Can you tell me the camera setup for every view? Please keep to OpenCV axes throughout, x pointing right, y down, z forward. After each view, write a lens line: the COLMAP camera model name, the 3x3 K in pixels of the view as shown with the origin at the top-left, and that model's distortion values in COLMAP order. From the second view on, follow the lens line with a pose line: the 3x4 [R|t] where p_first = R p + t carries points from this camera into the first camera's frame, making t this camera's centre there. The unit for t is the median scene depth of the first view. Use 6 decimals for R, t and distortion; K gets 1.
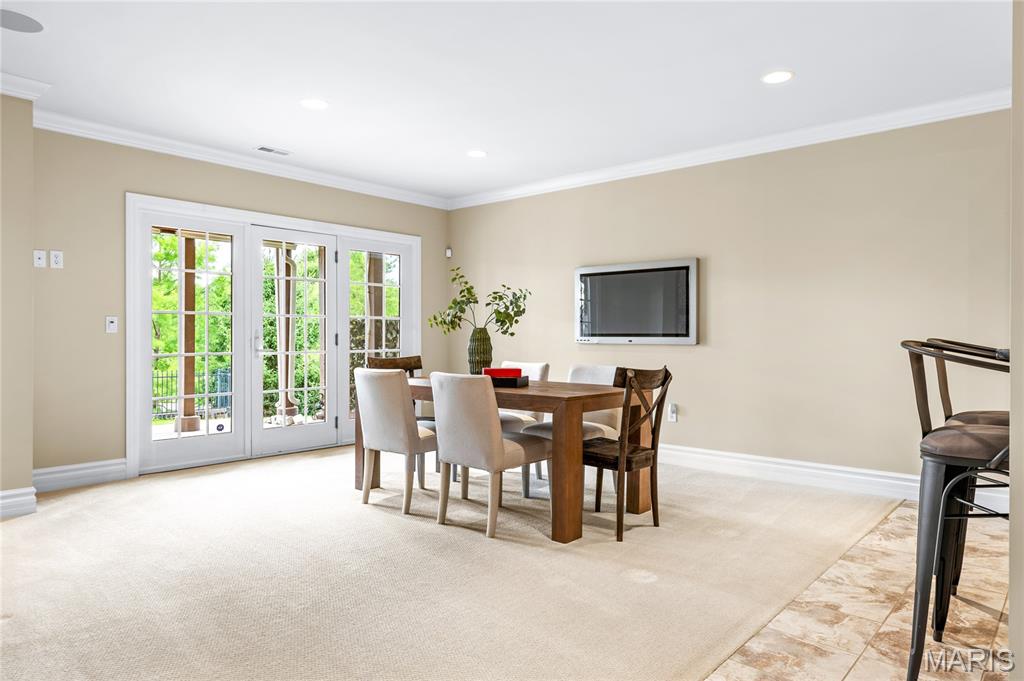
lens RADIAL K [[657.5, 0, 515.7], [0, 657.5, 338.7], [0, 0, 1]] dist [0.008201, 0.006279]
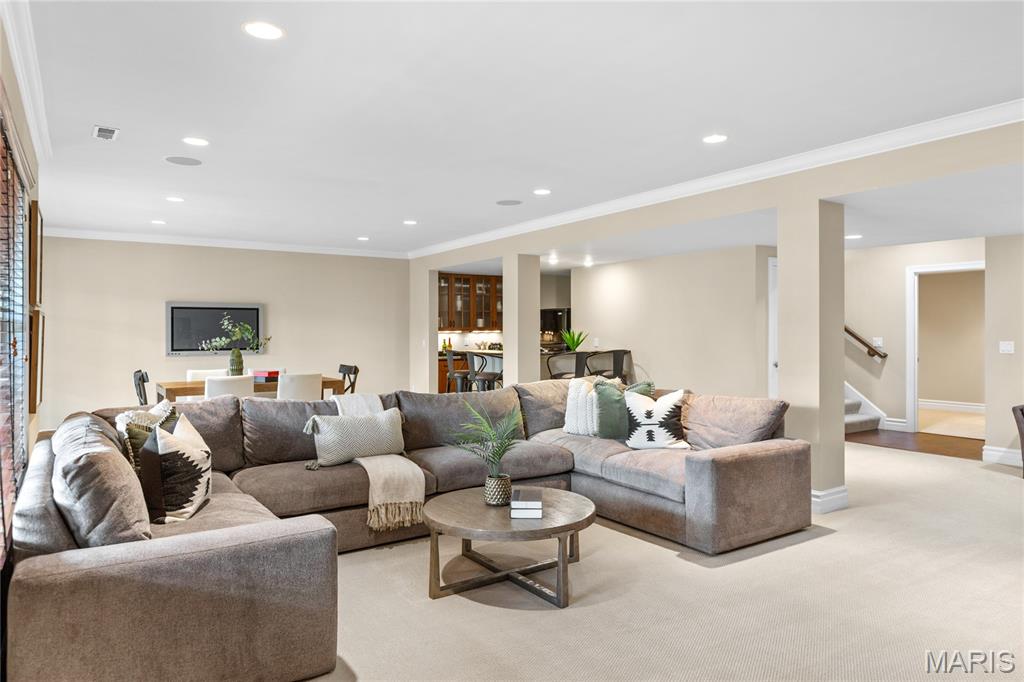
lens RADIAL K [[657.5, 0, 514.5], [0, 657.5, 339.9], [0, 0, 1]] dist [0.008201, 0.006279]
pose [[0.256746, -0.017886, 0.966313, -2.730639], [0.008113, 0.999833, 0.016351, -0.113117], [-0.966445, 0.003642, 0.256848, -0.190686]]
